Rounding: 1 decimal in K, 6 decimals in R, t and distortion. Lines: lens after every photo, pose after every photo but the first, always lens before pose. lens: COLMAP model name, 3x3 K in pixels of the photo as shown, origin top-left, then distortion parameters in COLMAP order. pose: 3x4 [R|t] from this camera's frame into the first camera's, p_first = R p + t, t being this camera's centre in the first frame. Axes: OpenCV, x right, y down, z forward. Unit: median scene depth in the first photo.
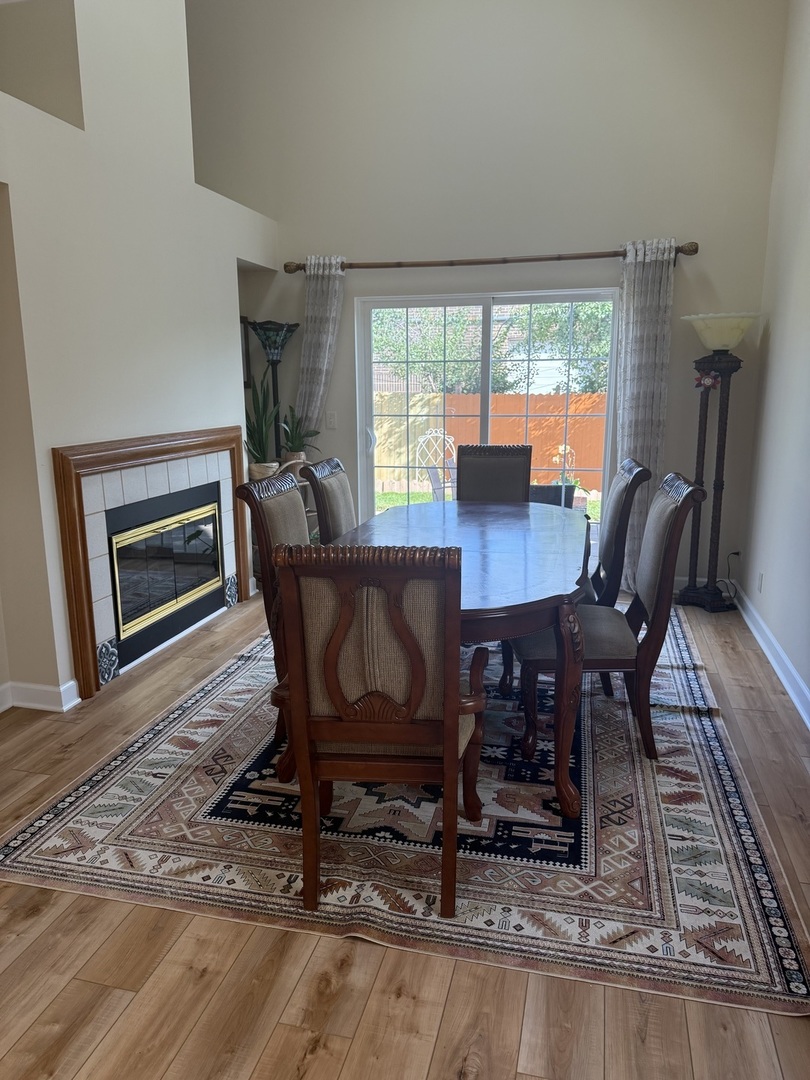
lens RADIAL K [[748.6, 0, 409.9], [0, 748.6, 532.5], [0, 0, 1]] dist [0.010025, -0.041149]
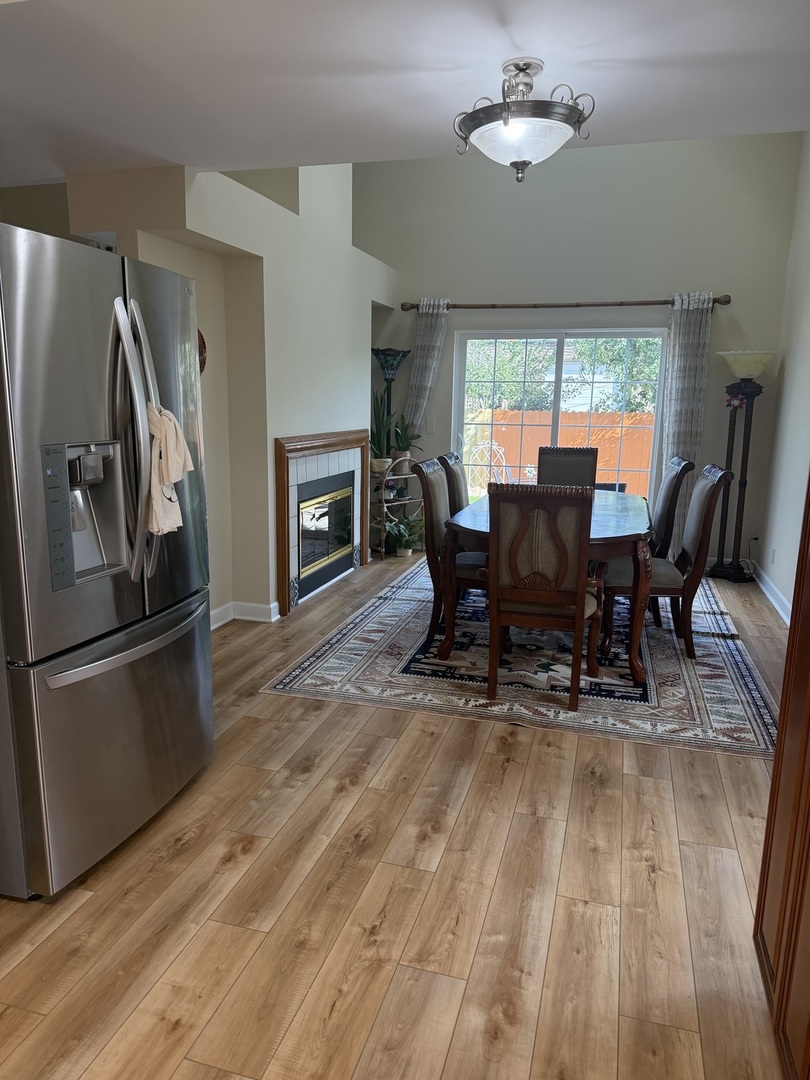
lens RADIAL K [[748.6, 0, 400.4], [0, 748.6, 540.4], [0, 0, 1]] dist [0.010025, -0.041149]
pose [[0.998864, 0.028637, -0.038080, -0.167925], [-0.029163, 0.999486, -0.013340, 0.095569], [0.037678, 0.014435, 0.999186, -0.416528]]
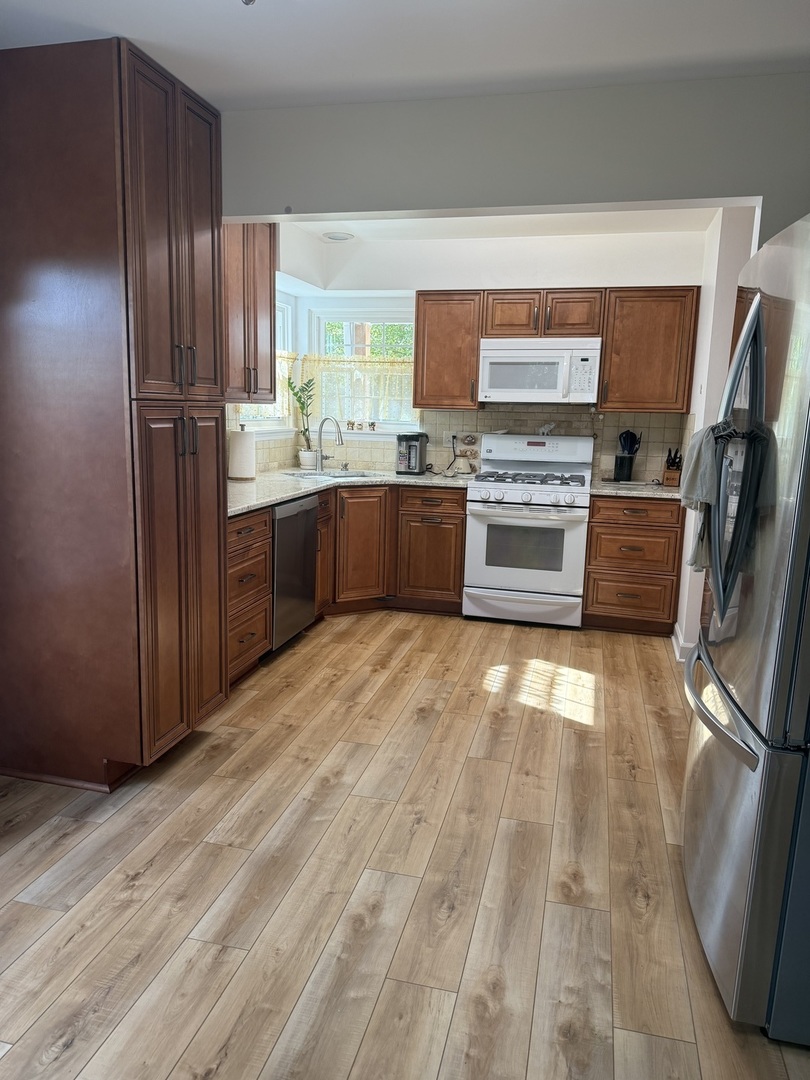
lens RADIAL K [[748.6, 0, 400.2], [0, 748.6, 539.8], [0, 0, 1]] dist [0.010025, -0.041149]
pose [[-0.999628, -0.027078, 0.003175, -0.180326], [-0.023943, 0.927600, 0.372807, -0.154289], [-0.013040, 0.372592, -0.927903, 0.839149]]
